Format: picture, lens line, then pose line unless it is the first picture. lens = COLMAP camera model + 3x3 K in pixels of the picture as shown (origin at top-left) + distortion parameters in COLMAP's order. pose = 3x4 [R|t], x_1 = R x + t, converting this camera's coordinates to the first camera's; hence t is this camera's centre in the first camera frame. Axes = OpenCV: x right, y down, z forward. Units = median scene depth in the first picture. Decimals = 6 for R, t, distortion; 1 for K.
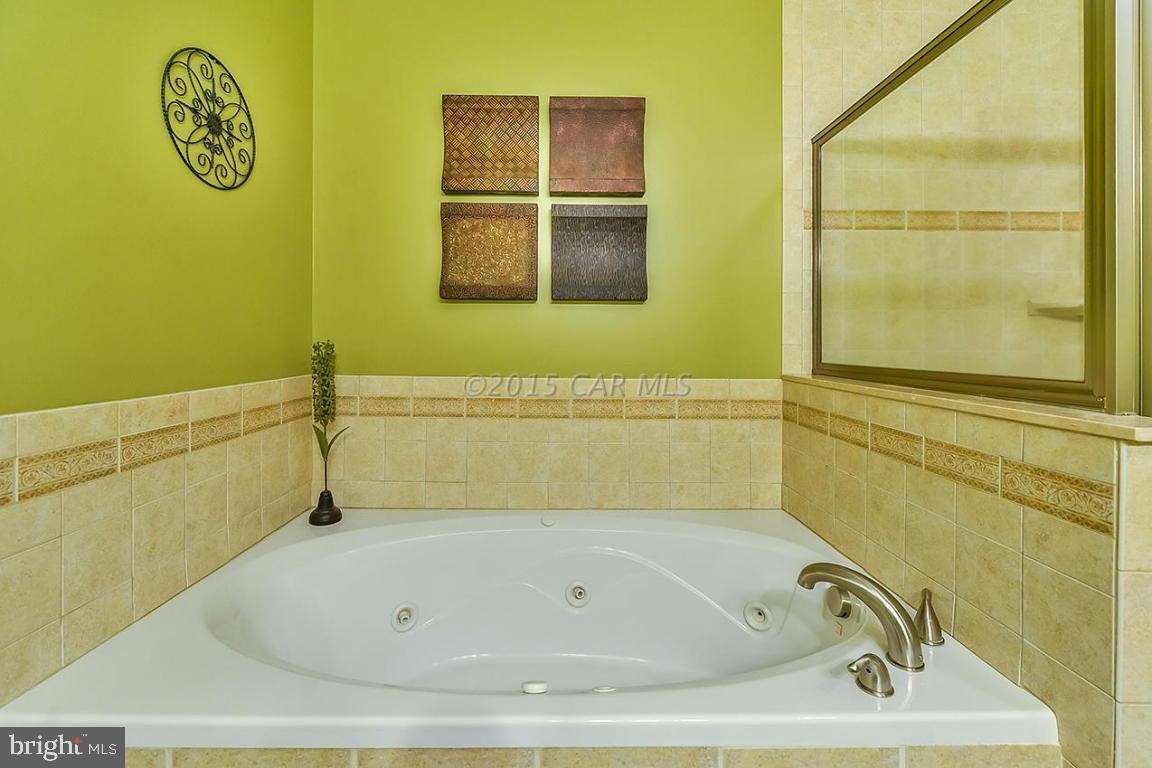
lens RADIAL K [[489.6, 0, 562.4], [0, 489.6, 337.9], [0, 0, 1]] dist [0.003944, -0.001807]
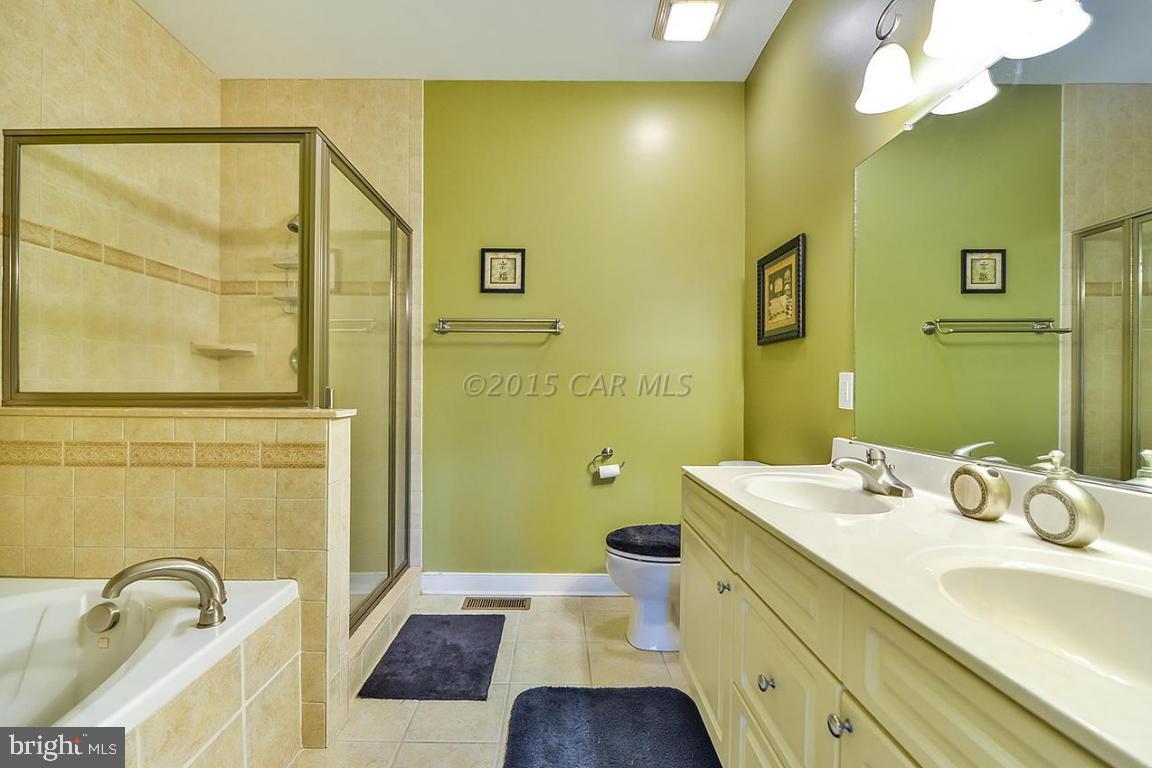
lens RADIAL K [[489.6, 0, 571.4], [0, 489.6, 385.2], [0, 0, 1]] dist [0.003944, -0.001807]
pose [[-0.009215, -0.000840, 0.999957, -0.504100], [-0.010709, 0.999942, 0.000741, 0.037684], [-0.999900, -0.010702, -0.009223, 0.027529]]
